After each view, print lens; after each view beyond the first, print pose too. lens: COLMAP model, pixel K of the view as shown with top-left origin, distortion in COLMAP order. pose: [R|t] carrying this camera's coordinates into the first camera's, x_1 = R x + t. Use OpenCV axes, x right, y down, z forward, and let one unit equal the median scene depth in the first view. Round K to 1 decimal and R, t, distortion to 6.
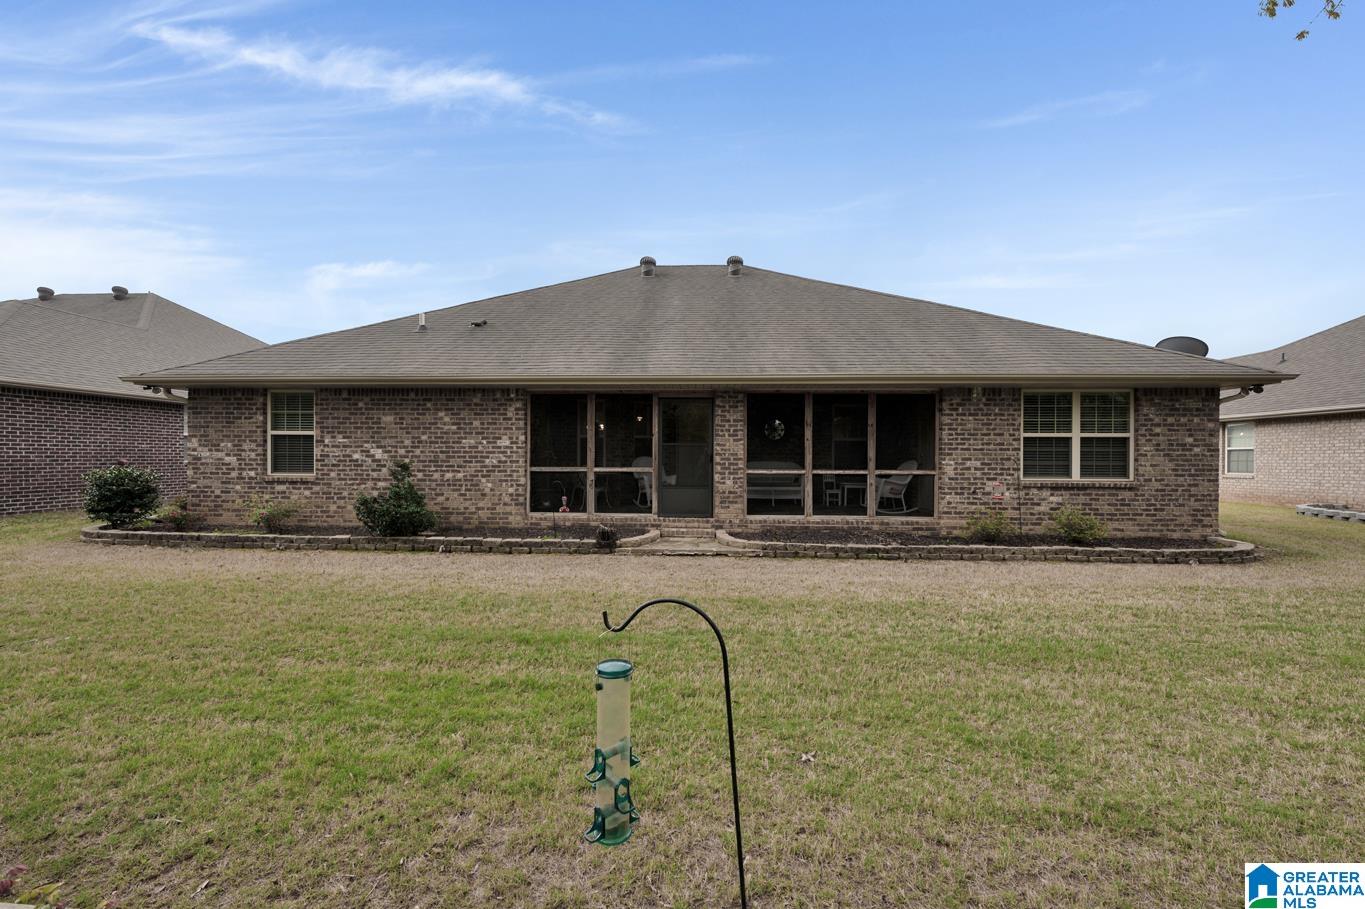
lens RADIAL K [[562.1, 0, 682.5], [0, 562.1, 454.5], [0, 0, 1]] dist [0.000285, 0.000038]
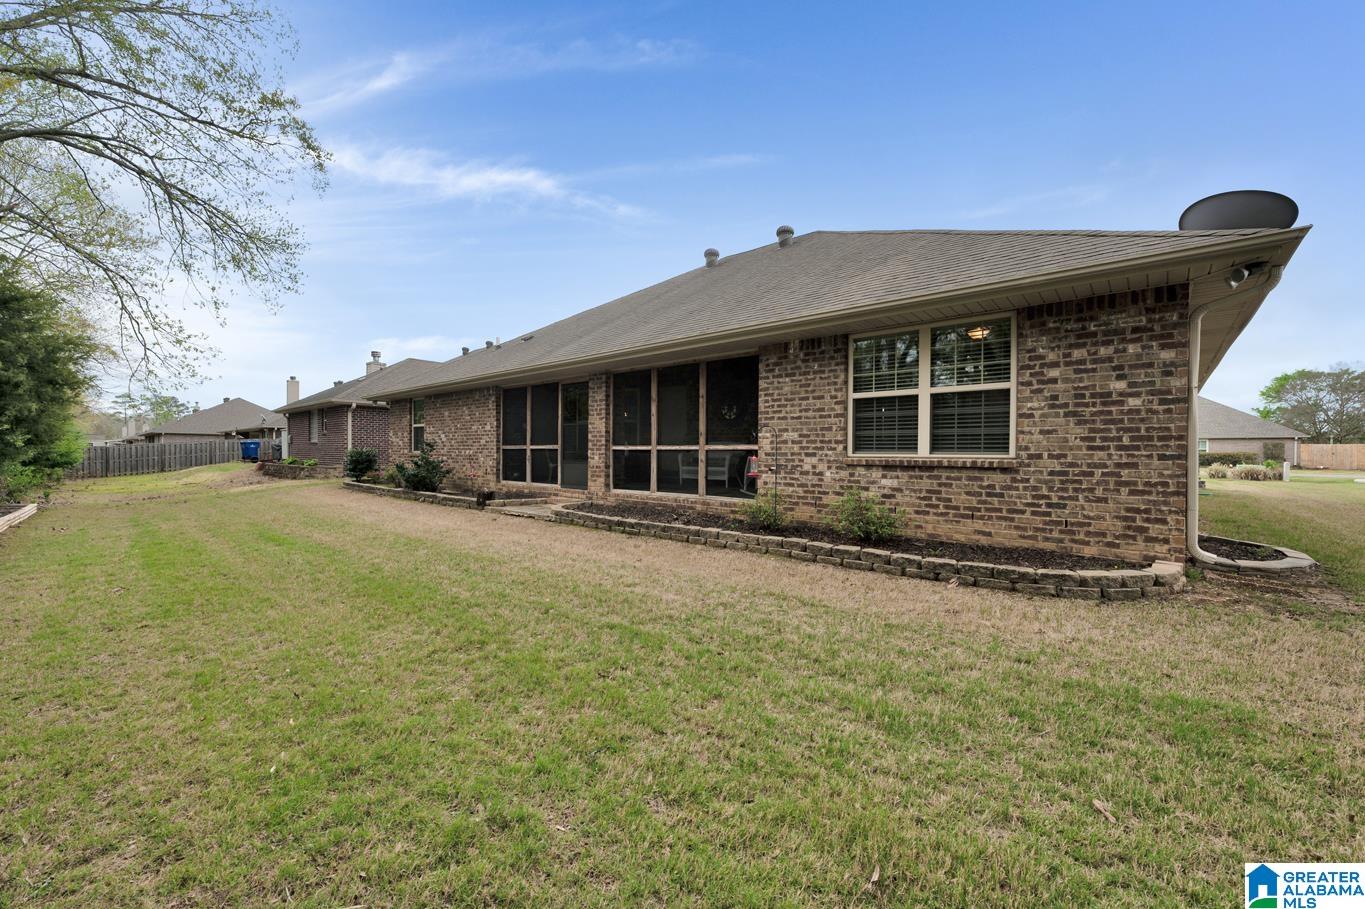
lens RADIAL K [[562.1, 0, 682.5], [0, 562.1, 454.5], [0, 0, 1]] dist [0.000285, 0.000038]
pose [[0.765500, 0.000834, -0.643436, 0.920330], [-0.000522, 1.000000, 0.000675, 0.043110], [0.643436, -0.000181, 0.765500, 0.281037]]
